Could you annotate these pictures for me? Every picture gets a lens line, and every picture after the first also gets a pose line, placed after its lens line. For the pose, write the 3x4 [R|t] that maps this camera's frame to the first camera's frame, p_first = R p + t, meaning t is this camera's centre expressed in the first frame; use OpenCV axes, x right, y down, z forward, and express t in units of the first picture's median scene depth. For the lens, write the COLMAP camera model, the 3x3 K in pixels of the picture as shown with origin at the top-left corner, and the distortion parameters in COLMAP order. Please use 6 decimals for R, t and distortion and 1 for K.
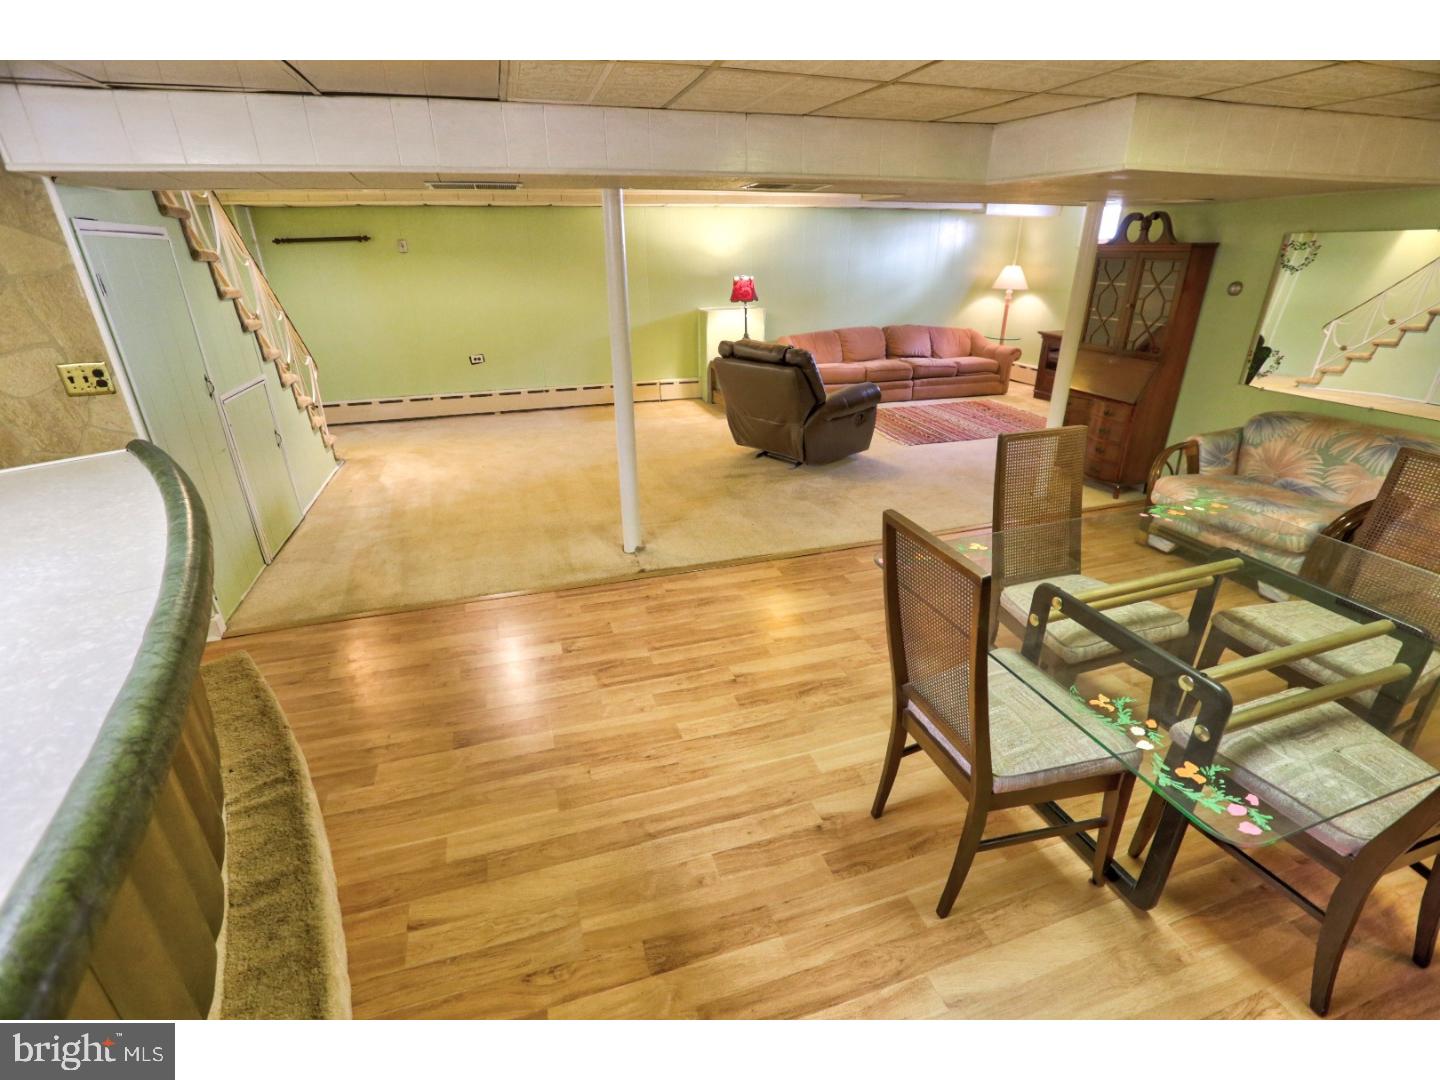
lens RADIAL K [[662.6, 0, 719.7], [0, 662.6, 536.0], [0, 0, 1]] dist [0.000191, -0.000058]
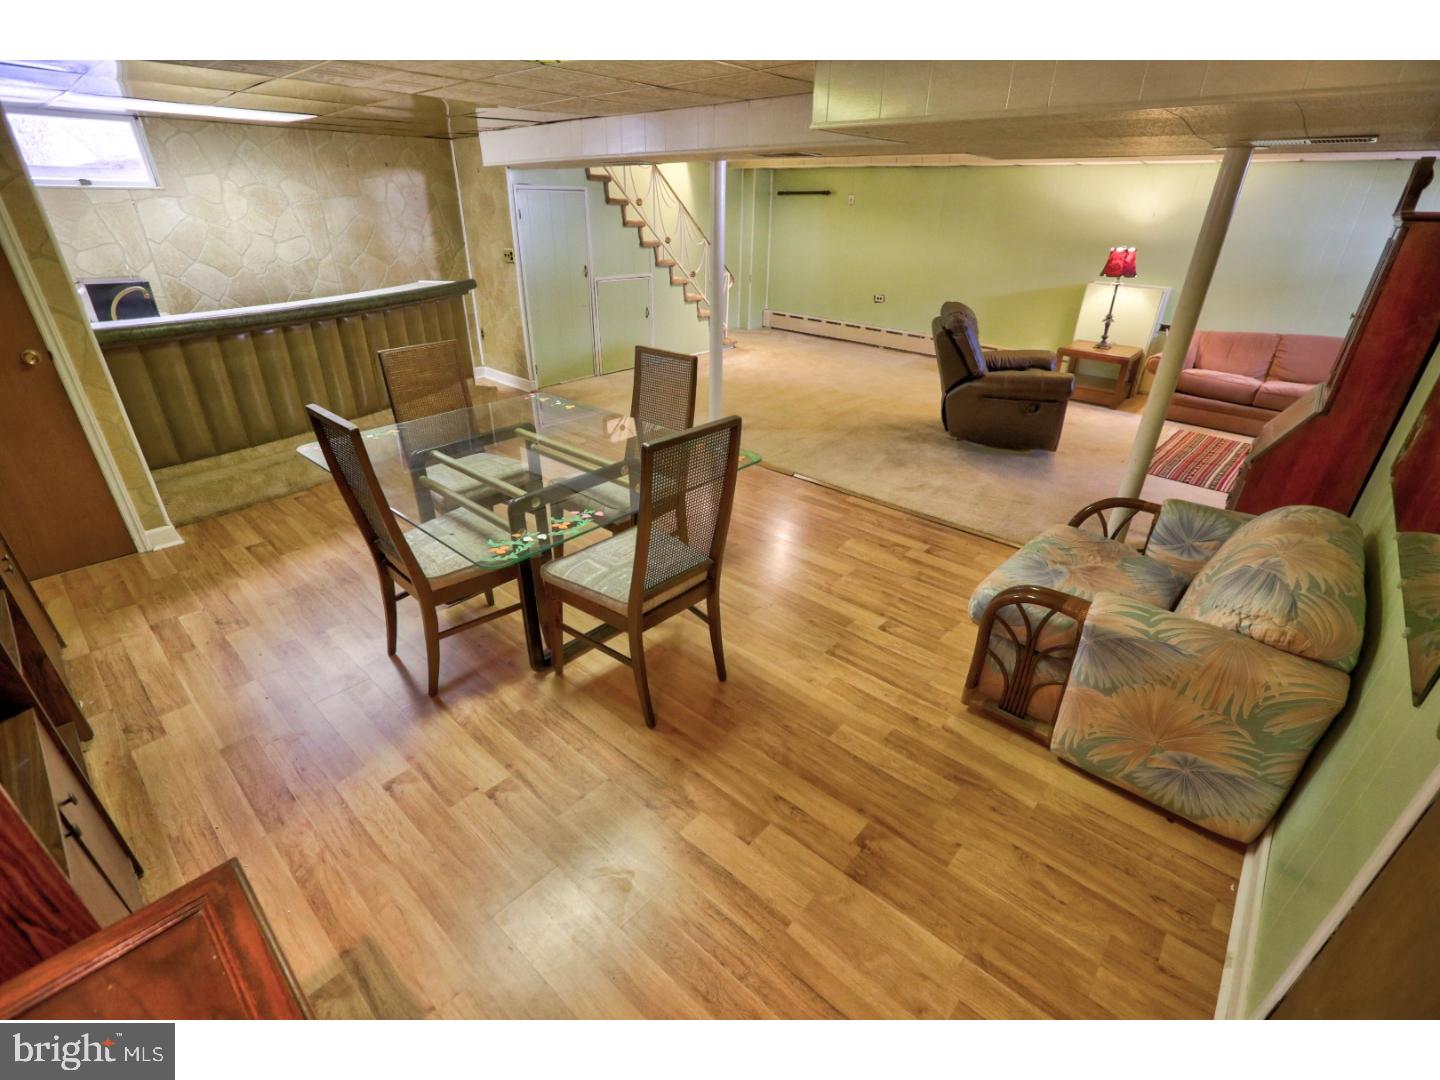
lens RADIAL K [[662.6, 0, 726.2], [0, 662.6, 544.6], [0, 0, 1]] dist [0.000191, -0.000058]
pose [[0.532888, 0.417382, -0.736086, 0.648993], [-0.362586, 0.898610, 0.247044, -0.072453], [0.764566, 0.135248, 0.630195, 0.106468]]
